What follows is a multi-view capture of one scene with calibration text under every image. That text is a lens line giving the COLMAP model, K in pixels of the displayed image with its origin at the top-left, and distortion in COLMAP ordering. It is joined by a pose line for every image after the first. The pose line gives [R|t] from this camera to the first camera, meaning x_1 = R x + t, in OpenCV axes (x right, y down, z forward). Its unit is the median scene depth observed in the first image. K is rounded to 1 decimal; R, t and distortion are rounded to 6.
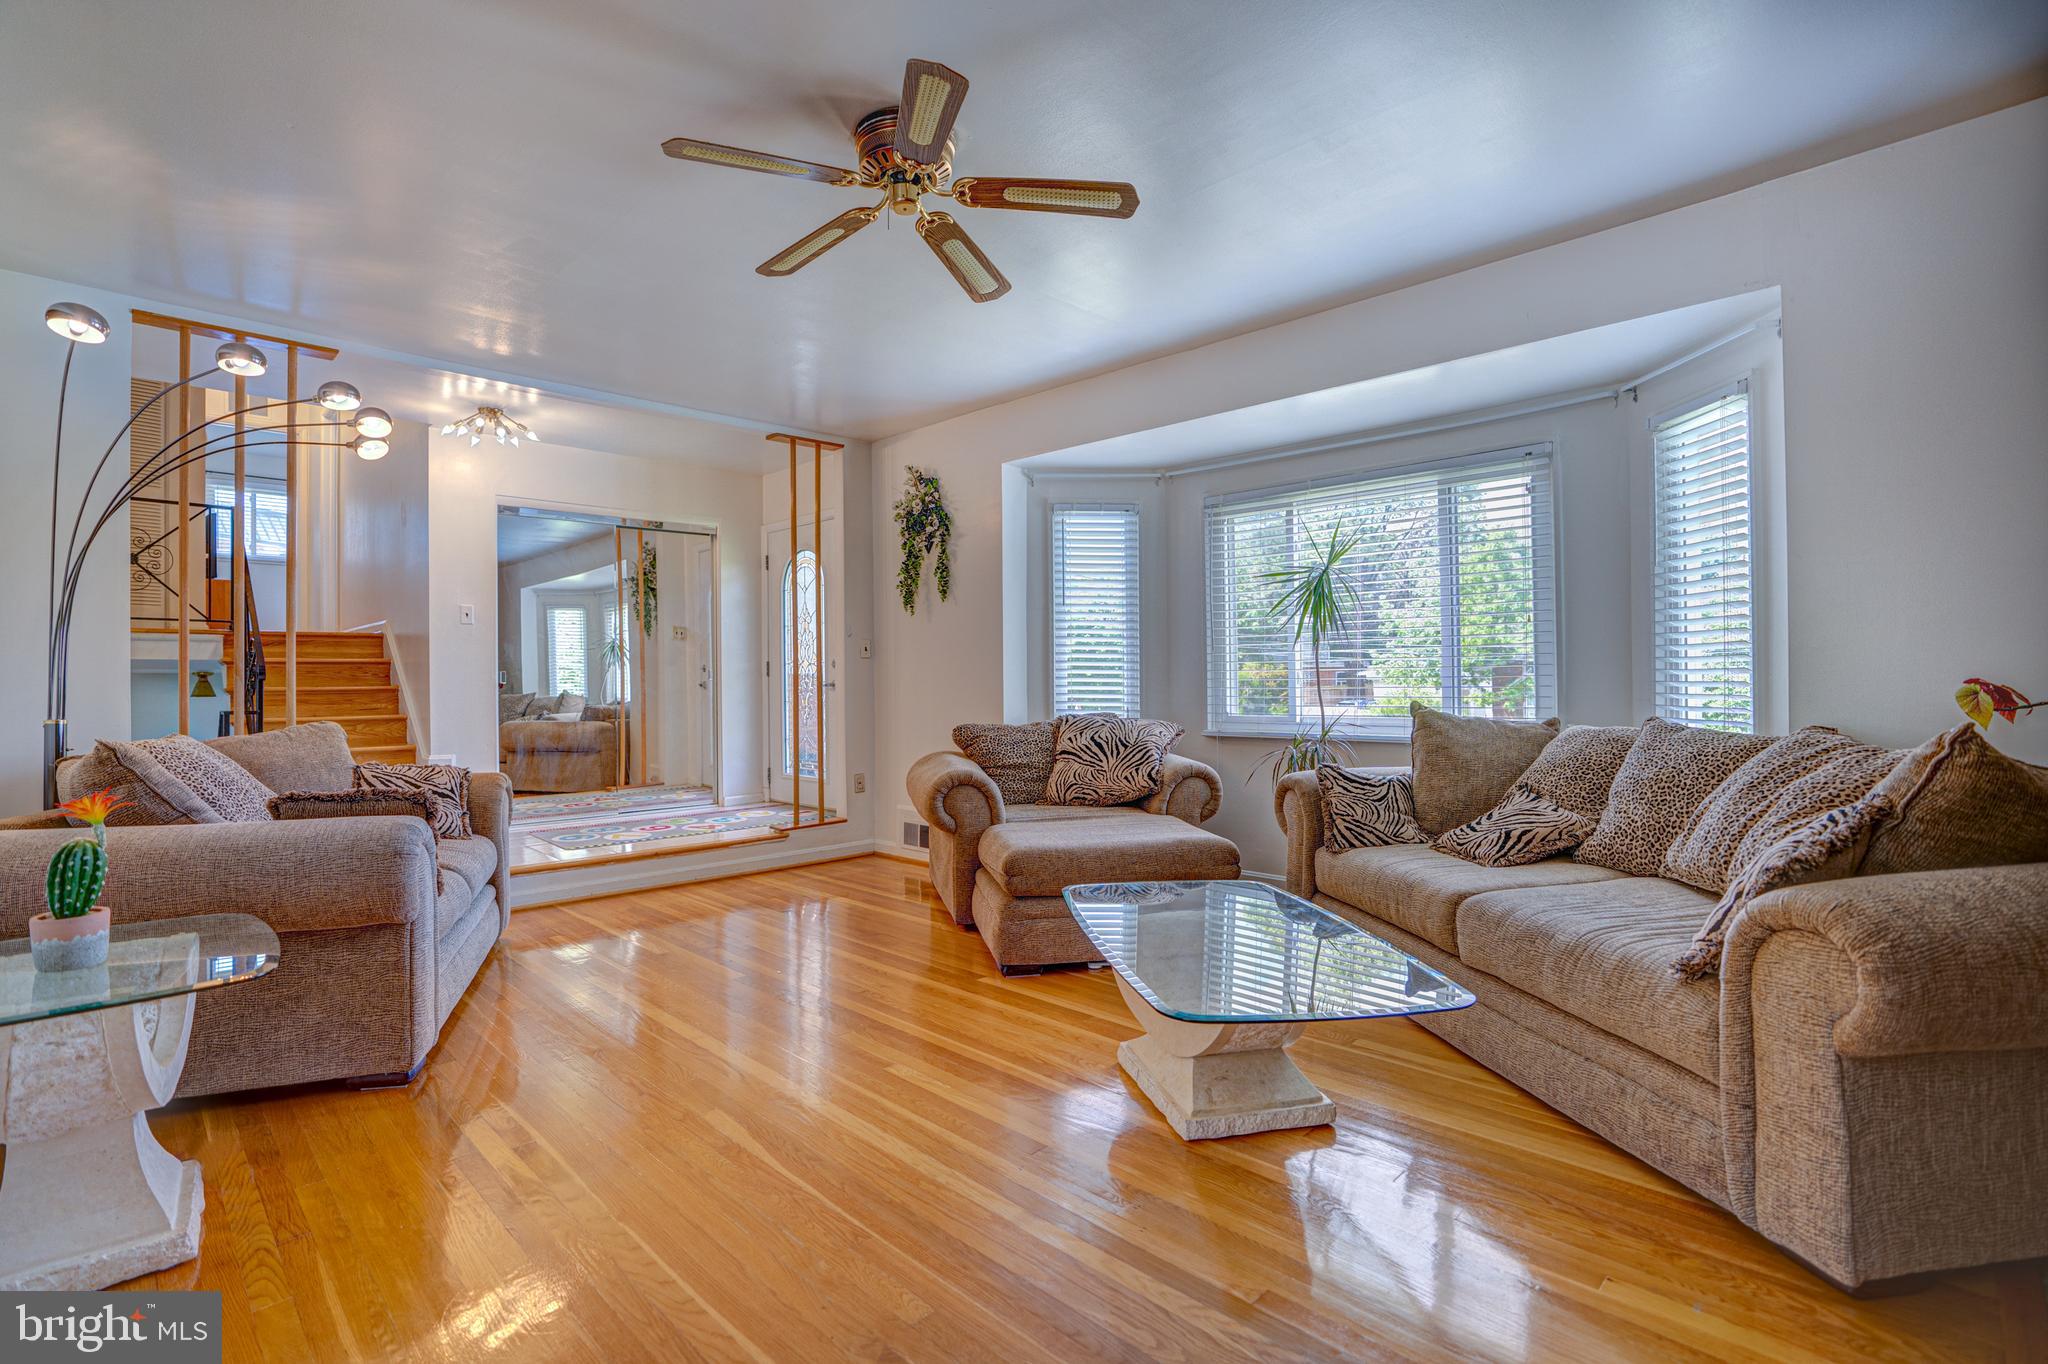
lens RADIAL K [[959.1, 0, 1024.1], [0, 959.1, 680.1], [0, 0, 1]] dist [-0.043501, 0.008152]
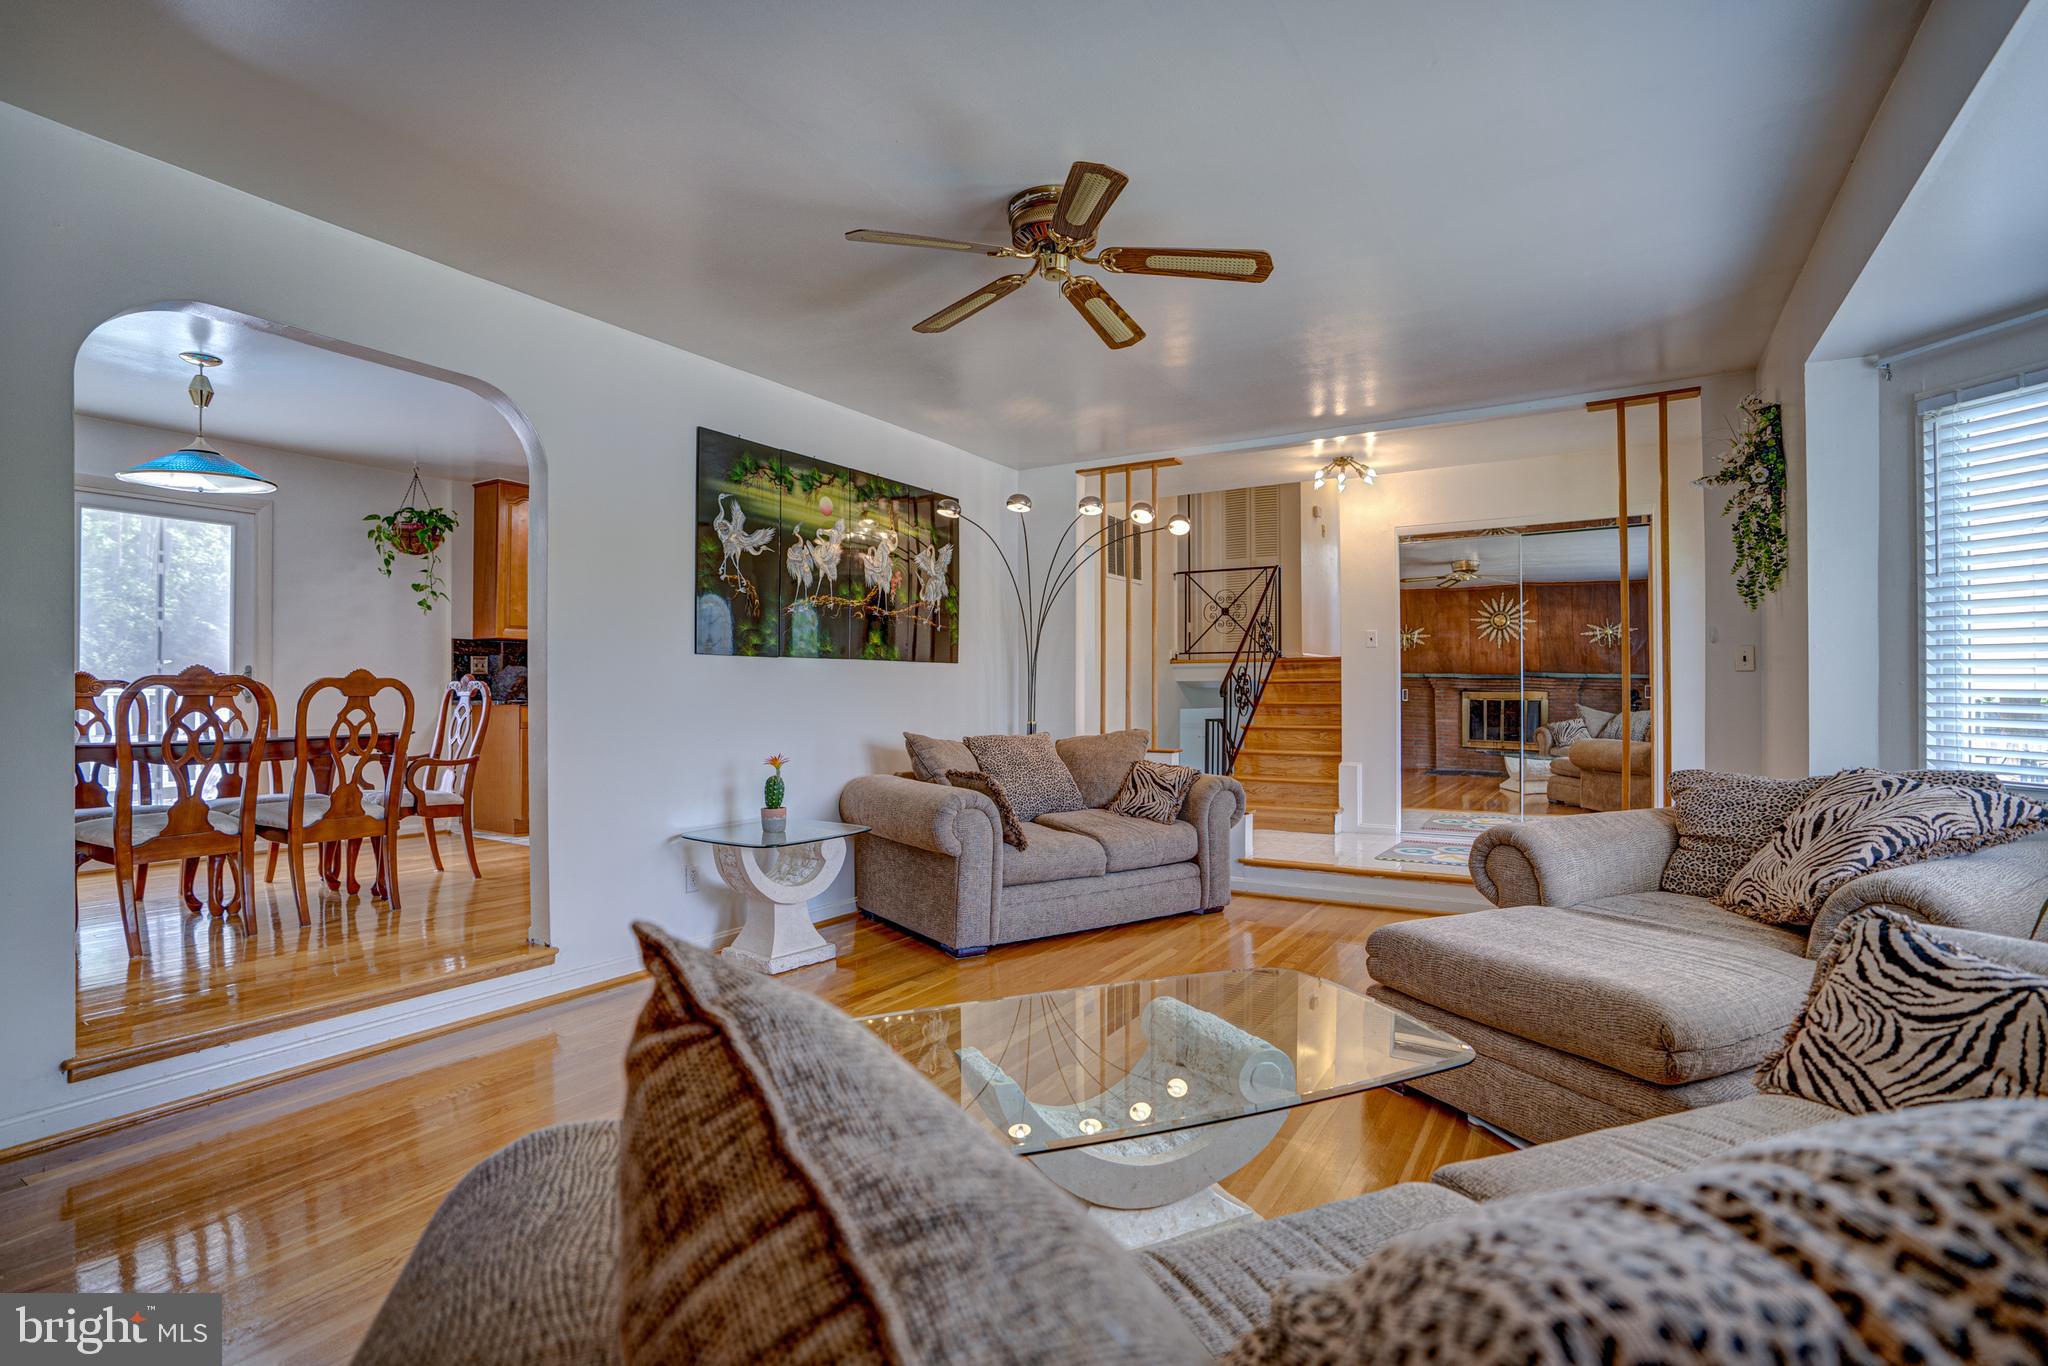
lens RADIAL K [[959.1, 0, 1019.1], [0, 959.1, 689.5], [0, 0, 1]] dist [-0.043501, 0.008152]
pose [[0.224987, -0.000055, -0.974362, 0.466203], [0.003601, 0.999993, 0.000776, -0.013368], [0.974355, -0.003683, 0.224986, 0.360924]]
